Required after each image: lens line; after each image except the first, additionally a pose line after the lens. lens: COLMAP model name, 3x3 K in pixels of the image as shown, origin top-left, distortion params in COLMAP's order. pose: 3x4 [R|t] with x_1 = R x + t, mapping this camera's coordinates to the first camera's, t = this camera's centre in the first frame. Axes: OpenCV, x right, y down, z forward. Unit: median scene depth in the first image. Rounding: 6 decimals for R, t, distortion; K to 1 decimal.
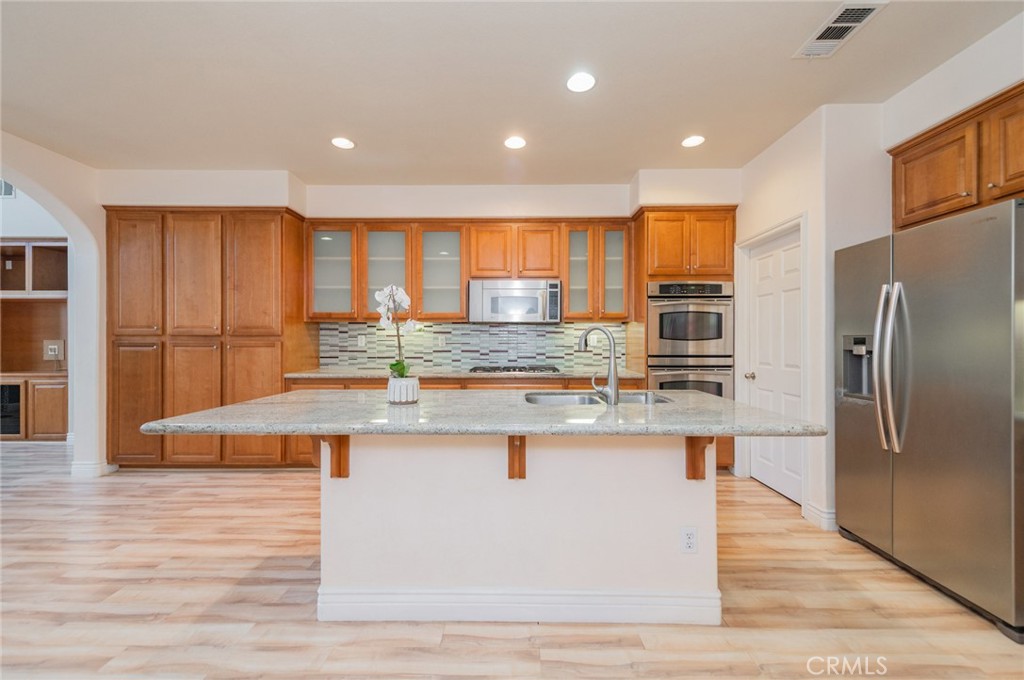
lens RADIAL K [[409.6, 0, 511.2], [0, 409.6, 341.2], [0, 0, 1]] dist [0.018674, -0.005687]
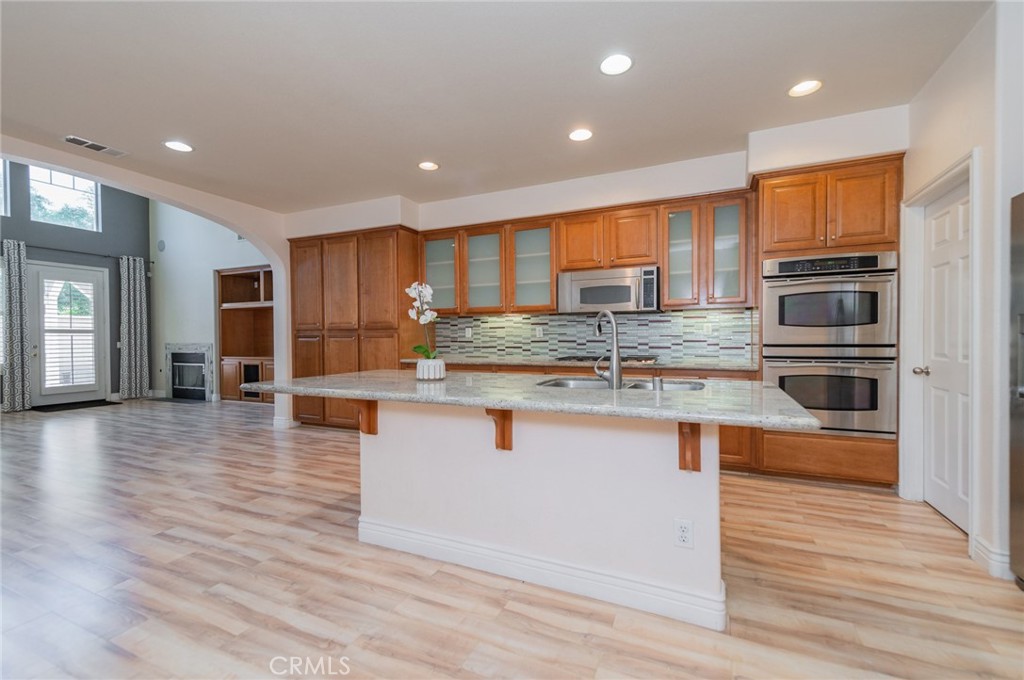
lens RADIAL K [[404.9, 0, 515.0], [0, 404.9, 341.4], [0, 0, 1]] dist [0.018920, -0.005343]
pose [[0.925849, -0.005739, -0.377850, 0.191111], [0.012063, 0.999824, 0.014372, 0.009701], [0.377701, -0.017864, 0.925755, -0.002844]]
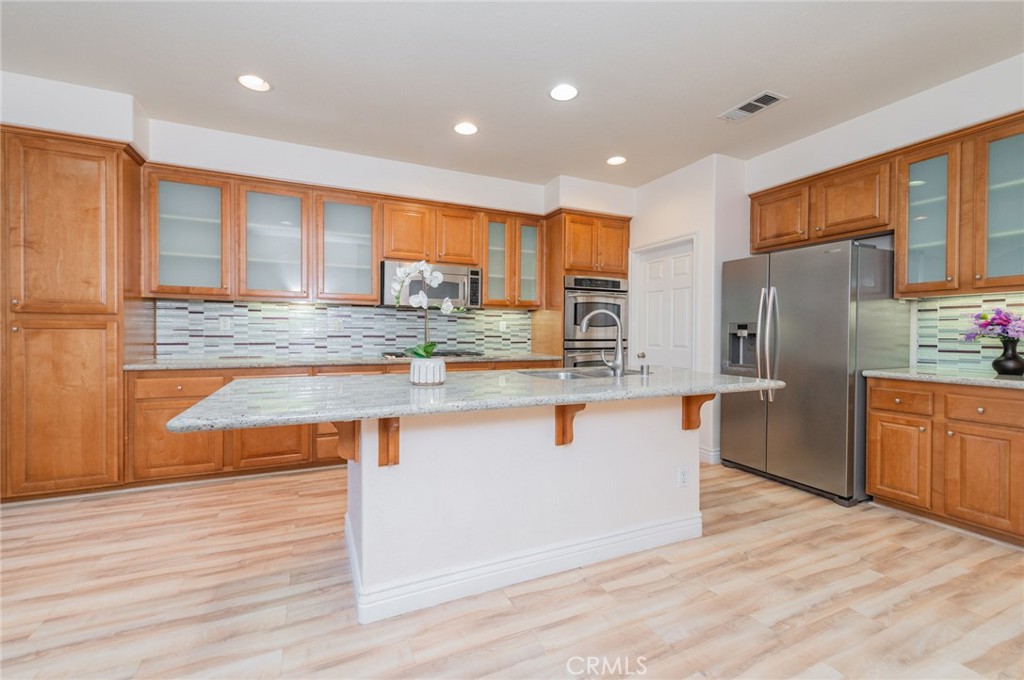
lens RADIAL K [[410.3, 0, 509.7], [0, 410.3, 337.0], [0, 0, 1]] dist [0.008591, -0.000330]
pose [[0.911558, 0.002091, 0.411167, -0.279175], [-0.009416, 0.999831, 0.015791, 0.011176], [-0.411064, -0.018266, 0.911423, 0.023204]]
